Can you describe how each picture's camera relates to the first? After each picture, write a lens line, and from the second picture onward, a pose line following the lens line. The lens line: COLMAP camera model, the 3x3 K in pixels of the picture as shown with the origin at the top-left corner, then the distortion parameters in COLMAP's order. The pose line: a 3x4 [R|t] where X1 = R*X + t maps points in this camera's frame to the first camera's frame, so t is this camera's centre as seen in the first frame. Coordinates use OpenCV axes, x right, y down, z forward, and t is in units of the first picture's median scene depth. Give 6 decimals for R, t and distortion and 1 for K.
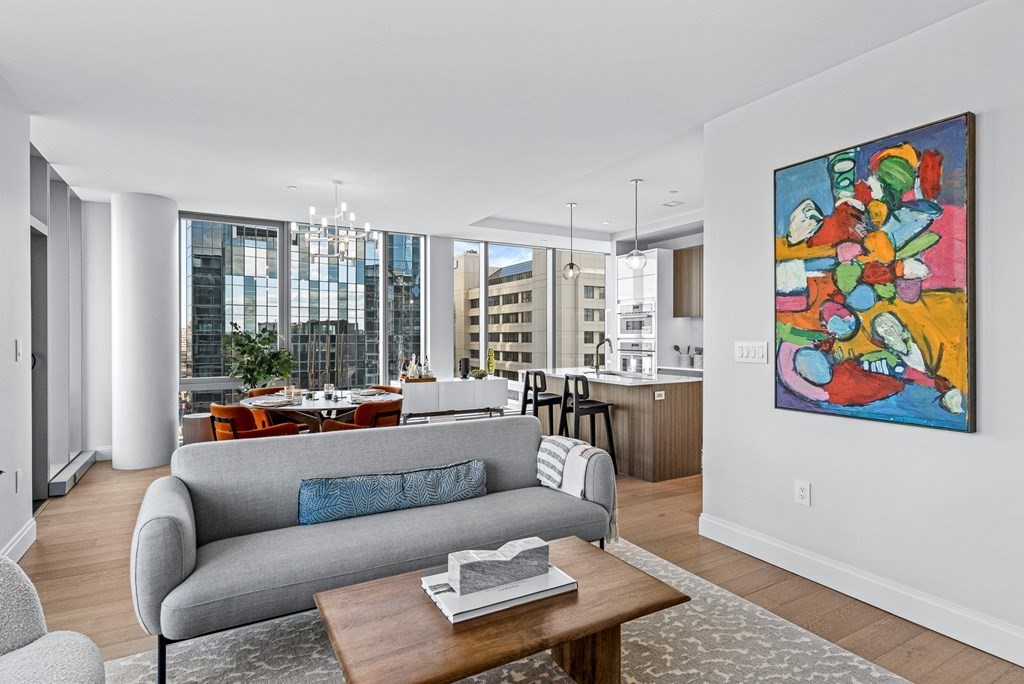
lens RADIAL K [[538.4, 0, 511.6], [0, 538.4, 340.2], [0, 0, 1]] dist [0.000356, -0.000028]
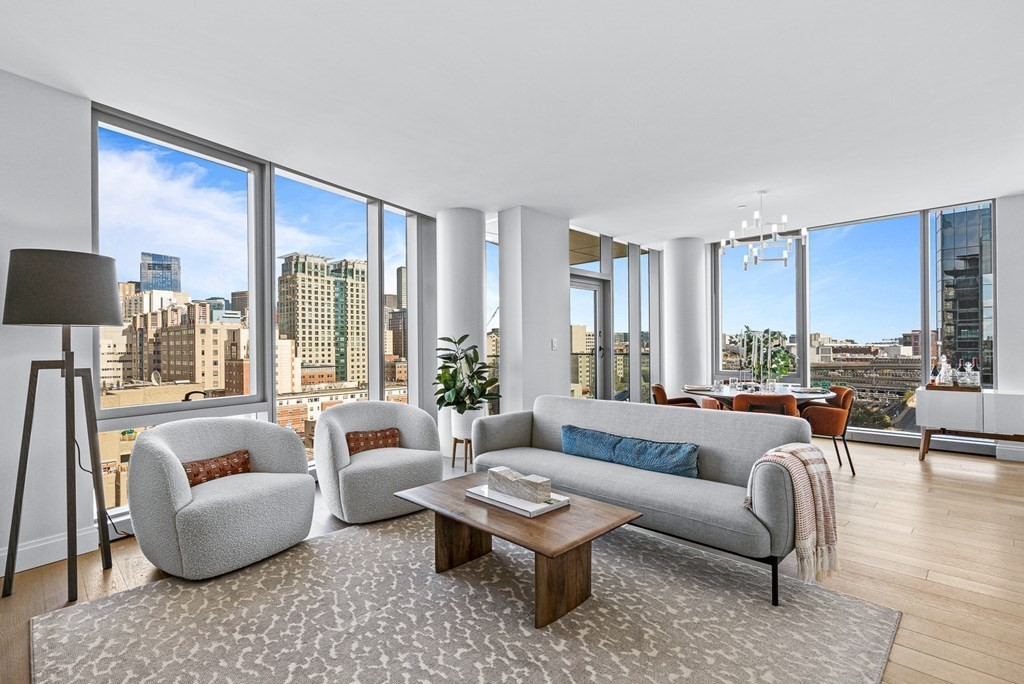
lens RADIAL K [[474.9, 0, 518.7], [0, 474.9, 342.4], [0, 0, 1]] dist [0.001226, 0.000201]
pose [[0.261551, 0.001400, -0.965189, 0.746553], [0.021061, 0.999753, 0.007158, -0.003189], [0.964960, -0.022200, 0.261456, 0.387119]]
